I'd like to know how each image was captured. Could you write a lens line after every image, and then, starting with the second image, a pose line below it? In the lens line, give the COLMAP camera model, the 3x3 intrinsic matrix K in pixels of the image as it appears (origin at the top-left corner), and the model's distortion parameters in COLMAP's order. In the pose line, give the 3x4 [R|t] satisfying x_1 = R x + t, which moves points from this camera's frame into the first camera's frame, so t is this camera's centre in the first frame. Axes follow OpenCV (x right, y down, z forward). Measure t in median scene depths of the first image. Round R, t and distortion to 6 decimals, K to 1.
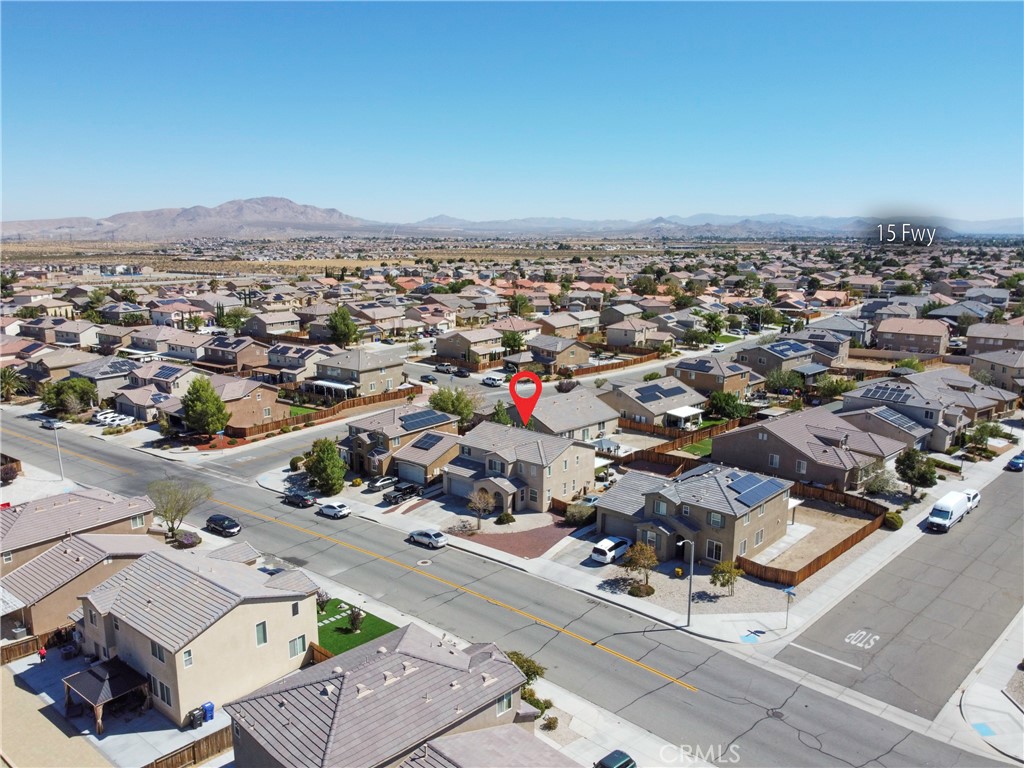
lens RADIAL K [[779.5, 0, 512.0], [0, 779.5, 384.0], [0, 0, 1]] dist [-0.006781, 0.003909]
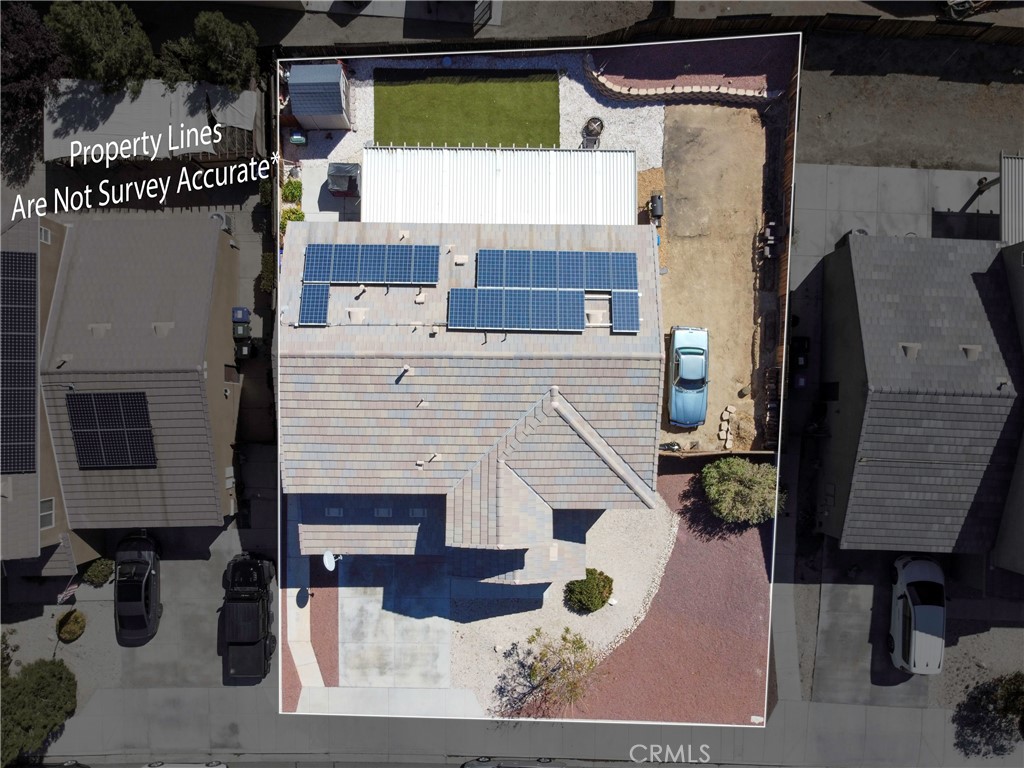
lens RADIAL K [[779.5, 0, 512.0], [0, 779.5, 384.0], [0, 0, 1]] dist [-0.006781, 0.003909]
pose [[0.767650, -0.640056, 0.032267, 0.018023], [0.108308, 0.179194, 0.977834, -0.255733], [-0.631651, -0.747139, 0.206882, 1.018666]]
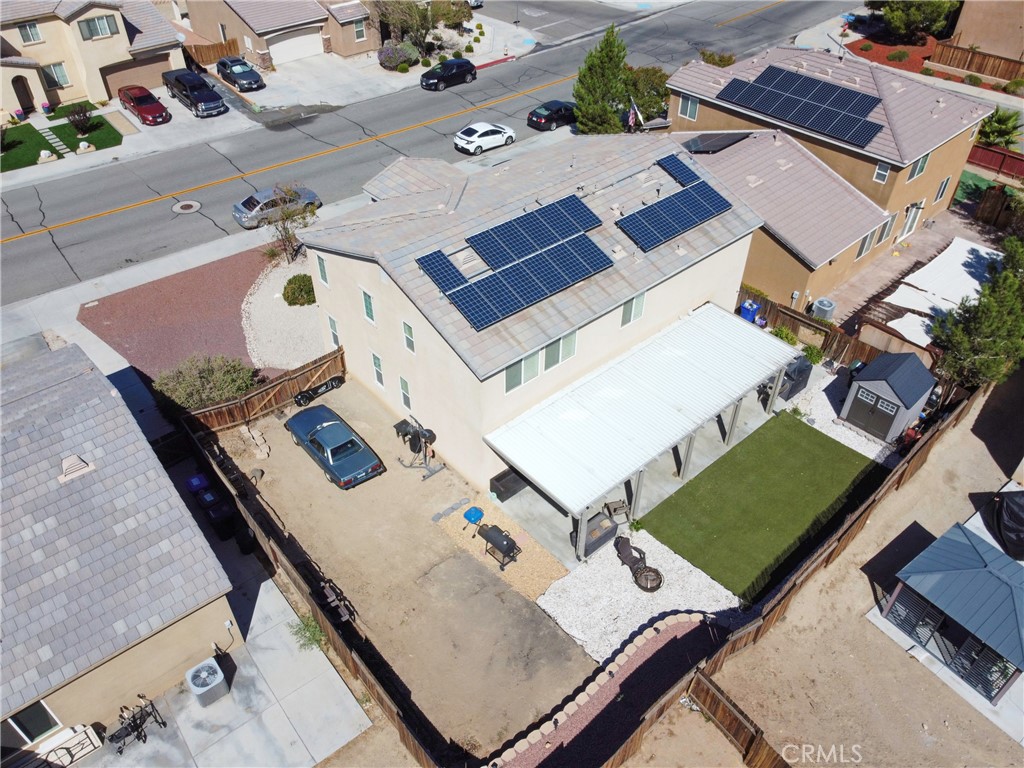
lens RADIAL K [[787.0, 0, 512.0], [0, 787.0, 384.0], [0, 0, 1]] dist [-0.001773, -0.005255]
pose [[-0.145874, 0.644085, -0.750917, 0.329615], [-0.199020, 0.724413, 0.660013, -0.094619], [0.969078, 0.245726, 0.022512, 1.109174]]
